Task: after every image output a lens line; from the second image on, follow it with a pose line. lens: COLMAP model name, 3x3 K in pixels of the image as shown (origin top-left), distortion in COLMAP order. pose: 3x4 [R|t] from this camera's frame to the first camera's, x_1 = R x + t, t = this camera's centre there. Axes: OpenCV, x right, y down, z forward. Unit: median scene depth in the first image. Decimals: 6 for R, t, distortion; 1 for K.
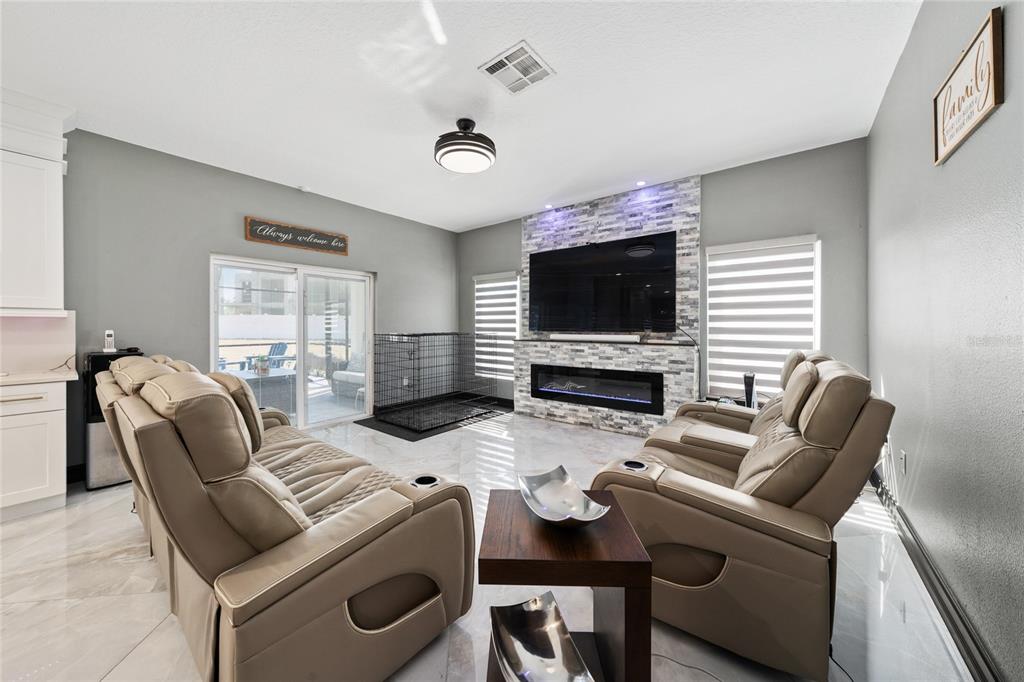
lens RADIAL K [[351.3, 0, 512.0], [0, 351.3, 341.0], [0, 0, 1]] dist [0.000040, 0.000050]
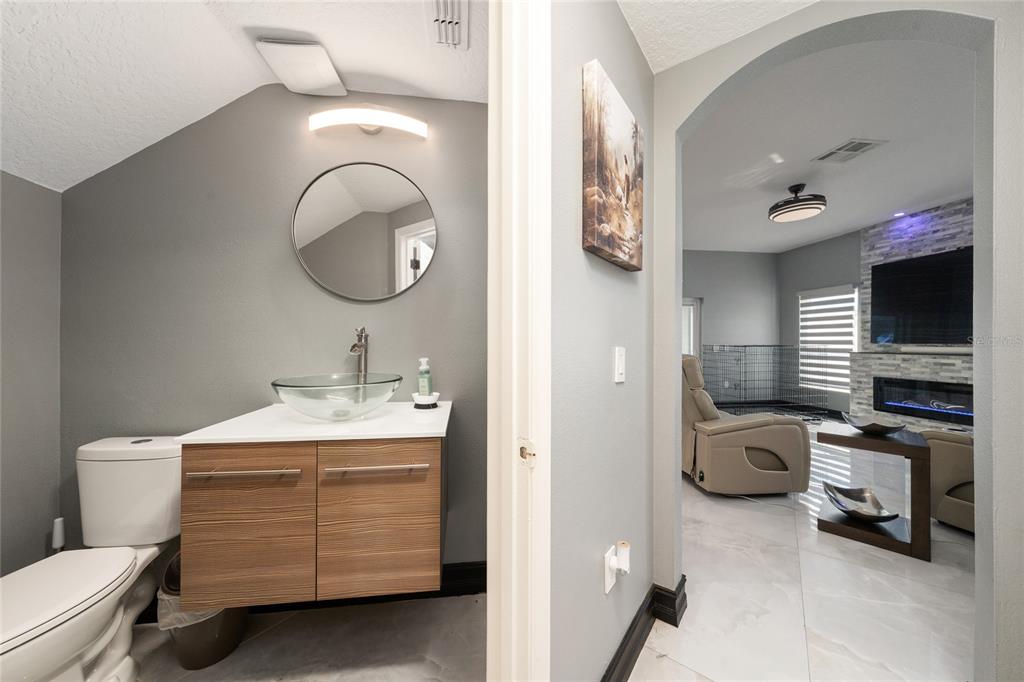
lens RADIAL K [[351.3, 0, 512.0], [0, 351.3, 341.0], [0, 0, 1]] dist [0.000040, 0.000050]
pose [[0.715212, -0.001246, -0.698906, 0.017257], [-0.031178, 0.998946, -0.033687, 0.029305], [0.698212, 0.045884, 0.714420, -0.410608]]
